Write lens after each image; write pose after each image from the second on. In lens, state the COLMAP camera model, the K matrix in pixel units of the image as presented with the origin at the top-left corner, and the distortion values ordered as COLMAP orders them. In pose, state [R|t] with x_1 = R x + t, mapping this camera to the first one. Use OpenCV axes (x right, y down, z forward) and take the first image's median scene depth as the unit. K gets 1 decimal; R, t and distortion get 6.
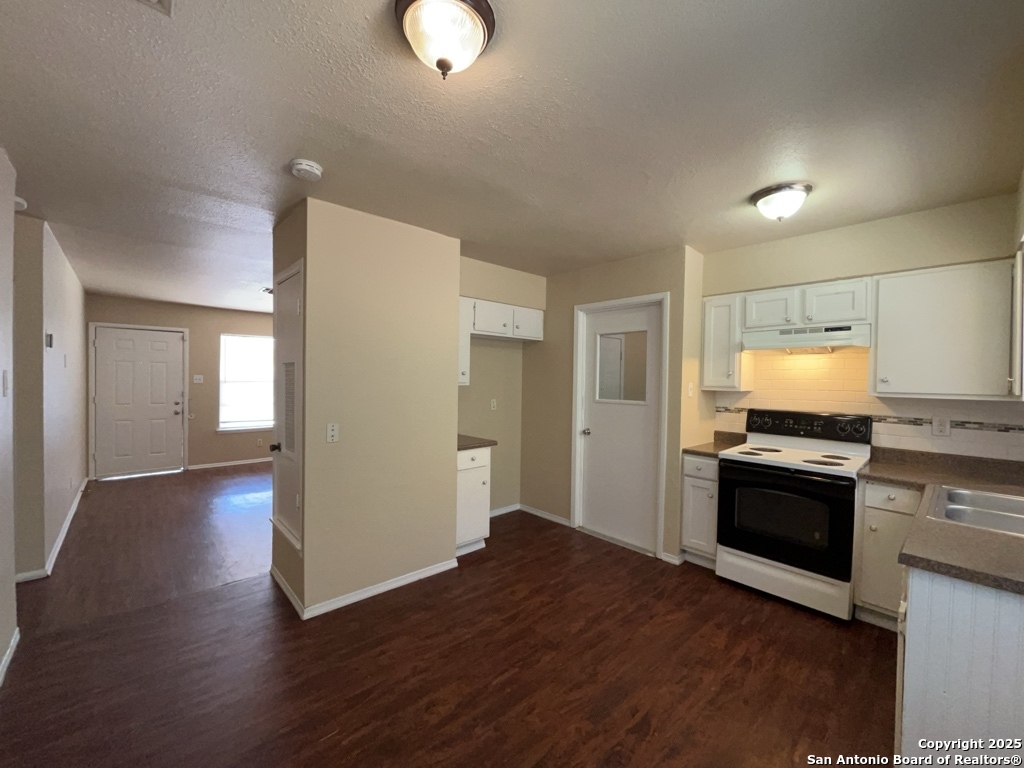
lens RADIAL K [[412.8, 0, 514.2], [0, 412.8, 383.8], [0, 0, 1]] dist [0.000095, -0.000399]
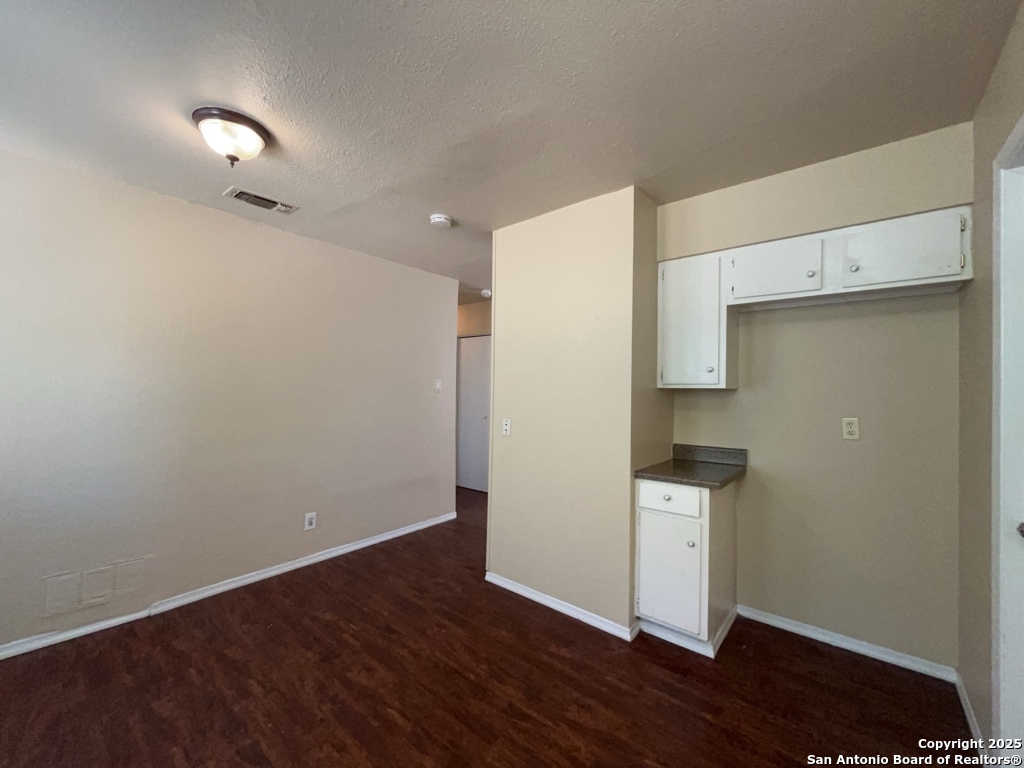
lens RADIAL K [[412.8, 0, 512.4], [0, 412.8, 382.7], [0, 0, 1]] dist [0.000095, -0.000399]
pose [[0.133543, -0.026525, -0.990688, 0.868088], [-0.021152, 0.999338, -0.029608, 0.038552], [0.990817, 0.024909, 0.132894, 1.102444]]
